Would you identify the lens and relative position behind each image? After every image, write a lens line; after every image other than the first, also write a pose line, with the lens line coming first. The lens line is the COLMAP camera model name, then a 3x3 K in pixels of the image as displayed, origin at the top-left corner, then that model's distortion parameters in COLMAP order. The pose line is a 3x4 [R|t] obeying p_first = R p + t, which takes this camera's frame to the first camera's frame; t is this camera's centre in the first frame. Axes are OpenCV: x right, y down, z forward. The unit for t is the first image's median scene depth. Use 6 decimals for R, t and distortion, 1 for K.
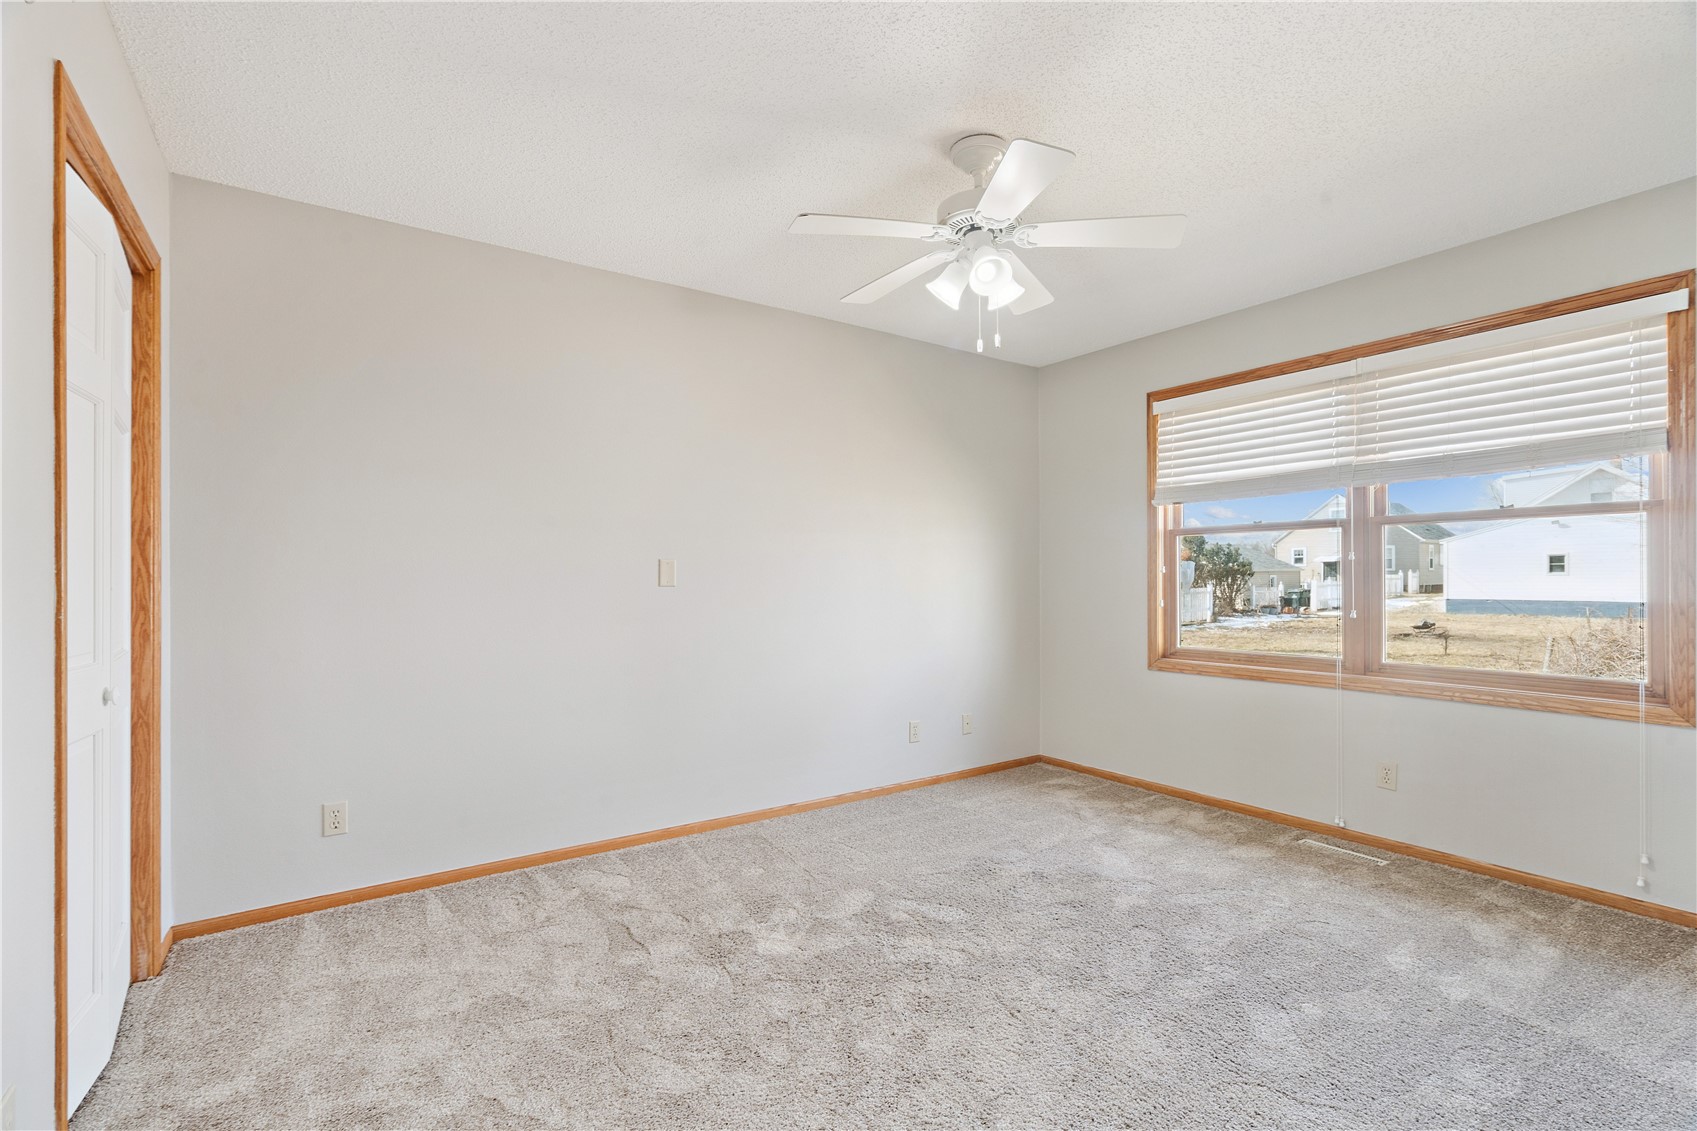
lens RADIAL K [[770.1, 0, 830.6], [0, 770.1, 571.5], [0, 0, 1]] dist [-0.002180, 0.001287]
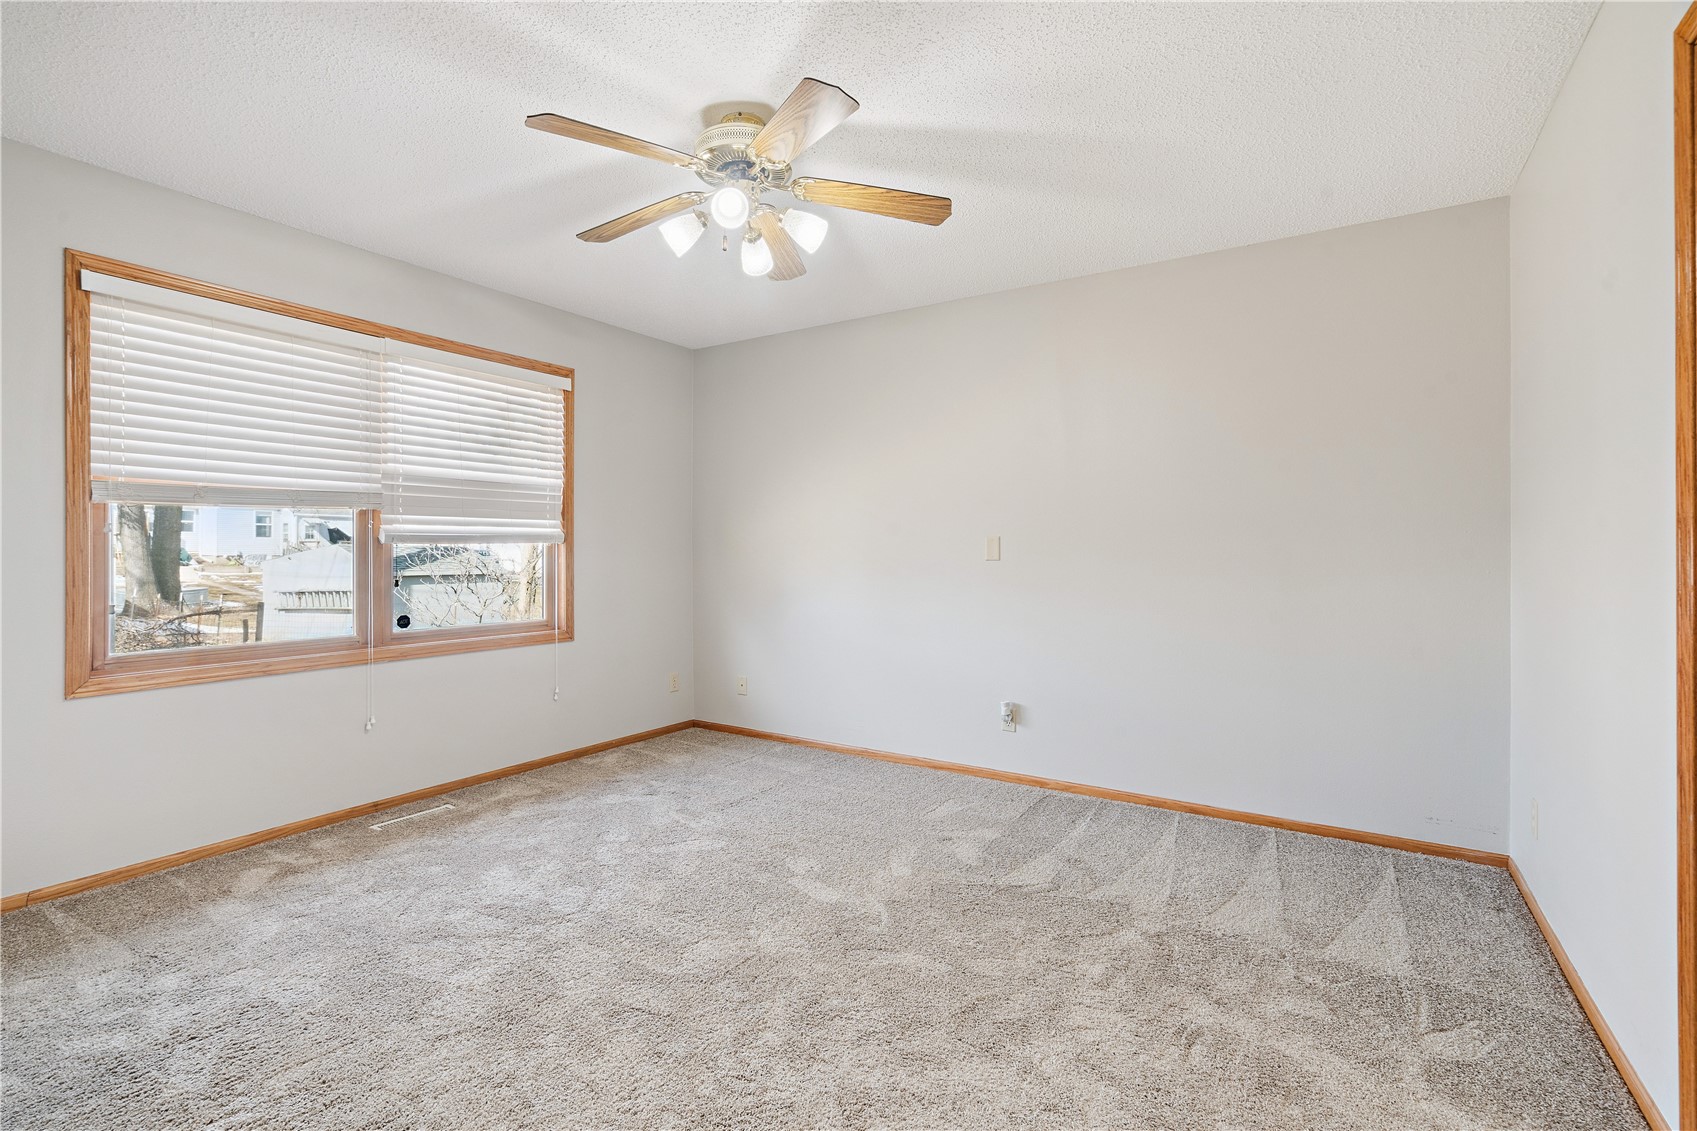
lens RADIAL K [[770.1, 0, 837.5], [0, 770.1, 559.2], [0, 0, 1]] dist [-0.002180, 0.001287]
pose [[-0.388777, -0.001907, 0.921330, -0.485038], [-0.002154, 0.999997, 0.001161, 0.015192], [-0.921330, -0.001534, -0.388779, 0.835406]]
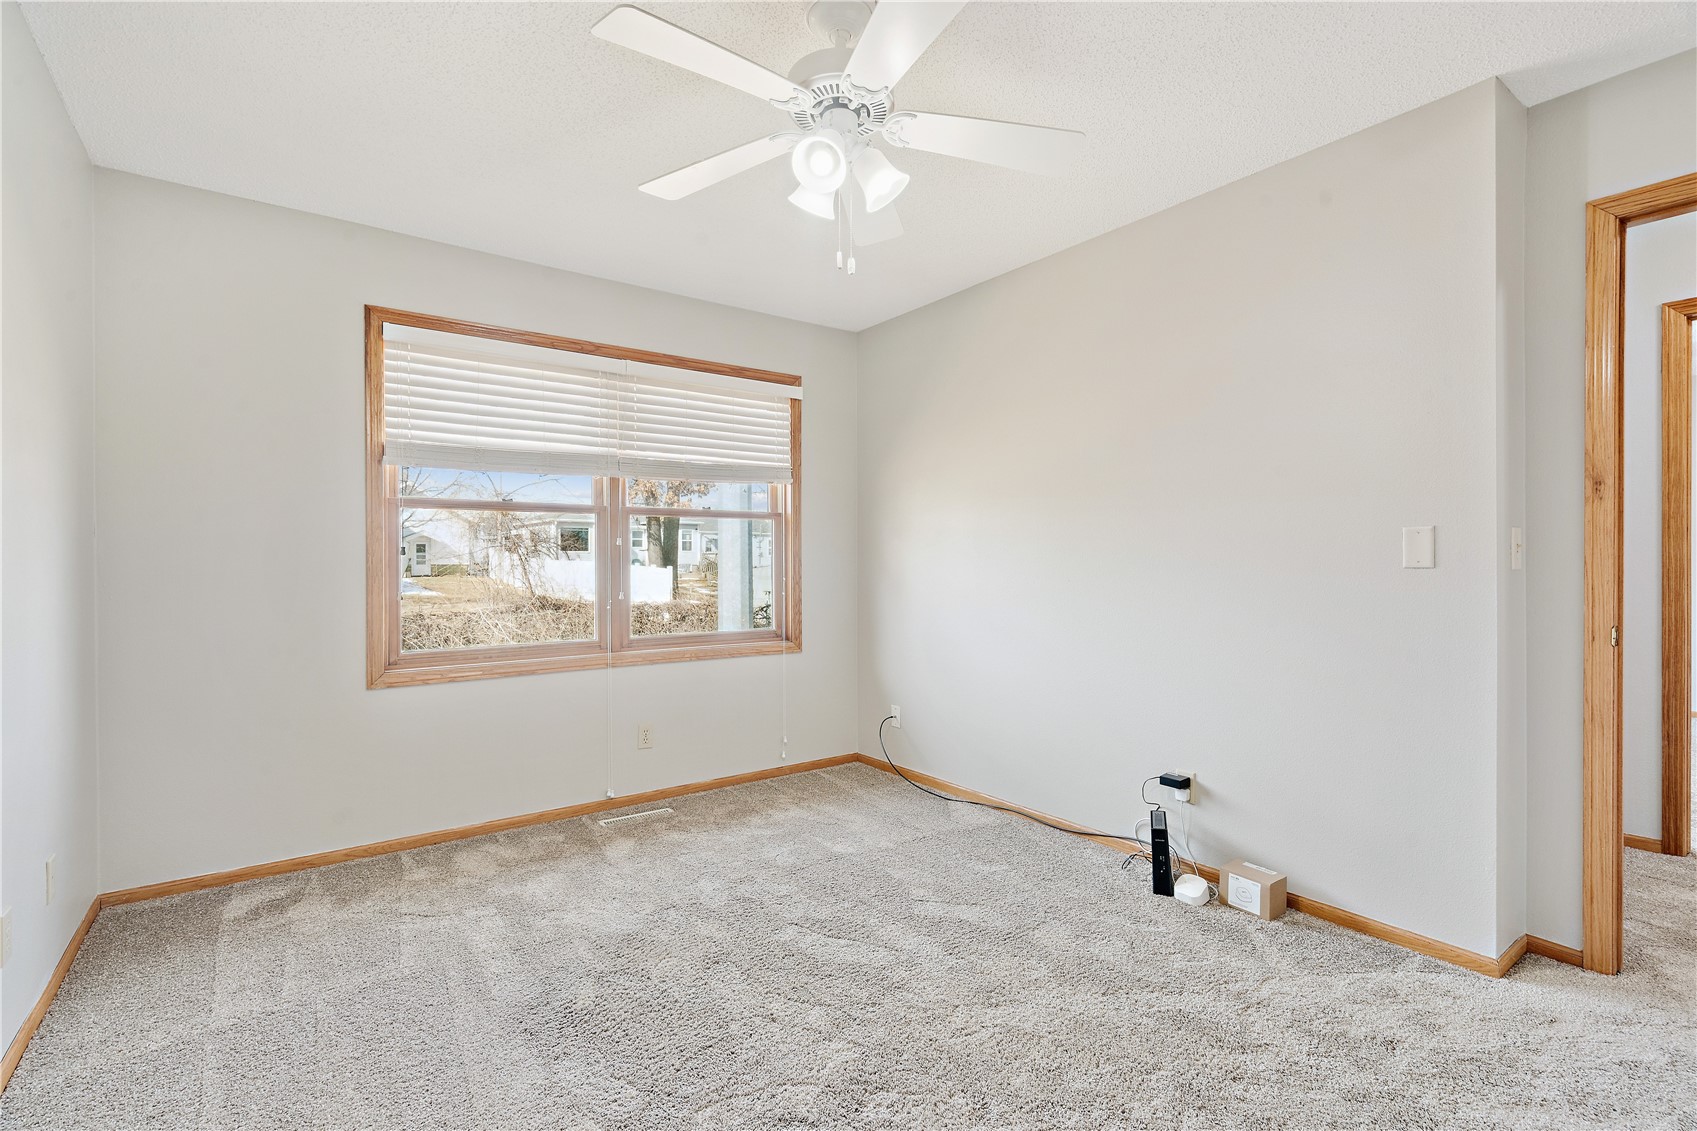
lens RADIAL K [[770.1, 0, 853.8], [0, 770.1, 563.1], [0, 0, 1]] dist [-0.002180, 0.001287]
pose [[-0.050543, 0.004029, 0.998714, -0.406902], [-0.002600, 0.999988, -0.004166, 0.013374], [-0.998719, -0.002808, -0.050532, 0.721191]]
